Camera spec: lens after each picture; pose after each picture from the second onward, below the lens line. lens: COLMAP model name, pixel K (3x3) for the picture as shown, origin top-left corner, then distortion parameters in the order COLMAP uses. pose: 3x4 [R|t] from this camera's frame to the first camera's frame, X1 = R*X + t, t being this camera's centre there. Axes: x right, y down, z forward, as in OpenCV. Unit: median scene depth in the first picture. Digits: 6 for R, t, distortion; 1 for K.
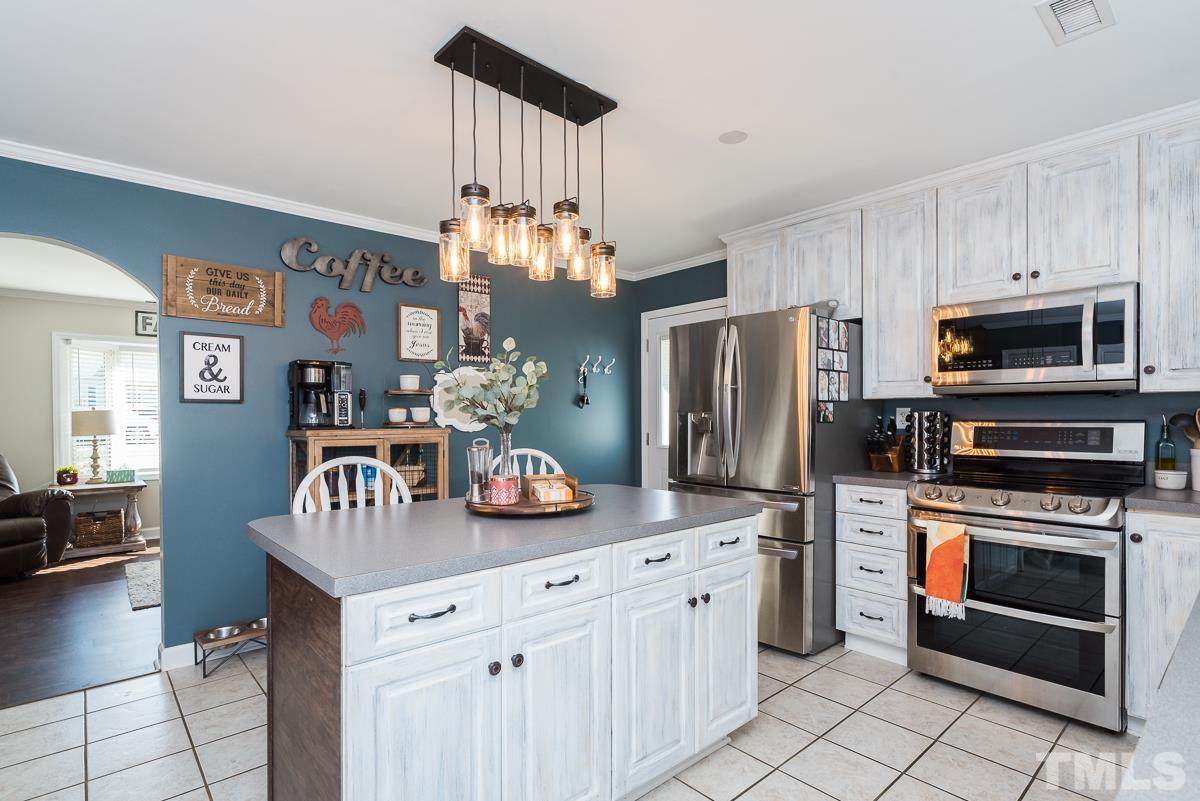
lens RADIAL K [[594.9, 0, 595.2], [0, 594.9, 418.0], [0, 0, 1]] dist [-0.005252, 0.003523]
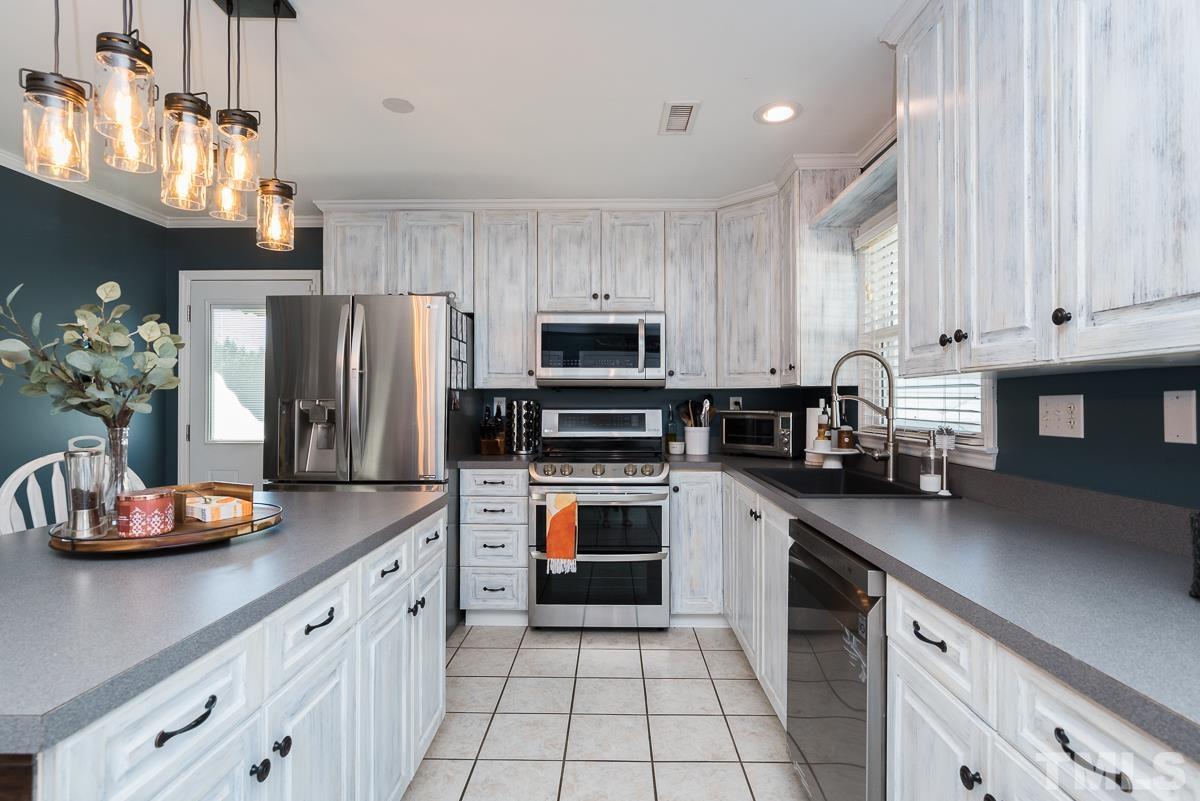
lens RADIAL K [[594.9, 0, 590.2], [0, 594.9, 395.9], [0, 0, 1]] dist [-0.005252, 0.003523]
pose [[0.664045, 0.015633, 0.747529, -0.241987], [-0.000726, 0.999794, -0.020264, 0.003647], [-0.747692, 0.012914, 0.663920, 0.148036]]
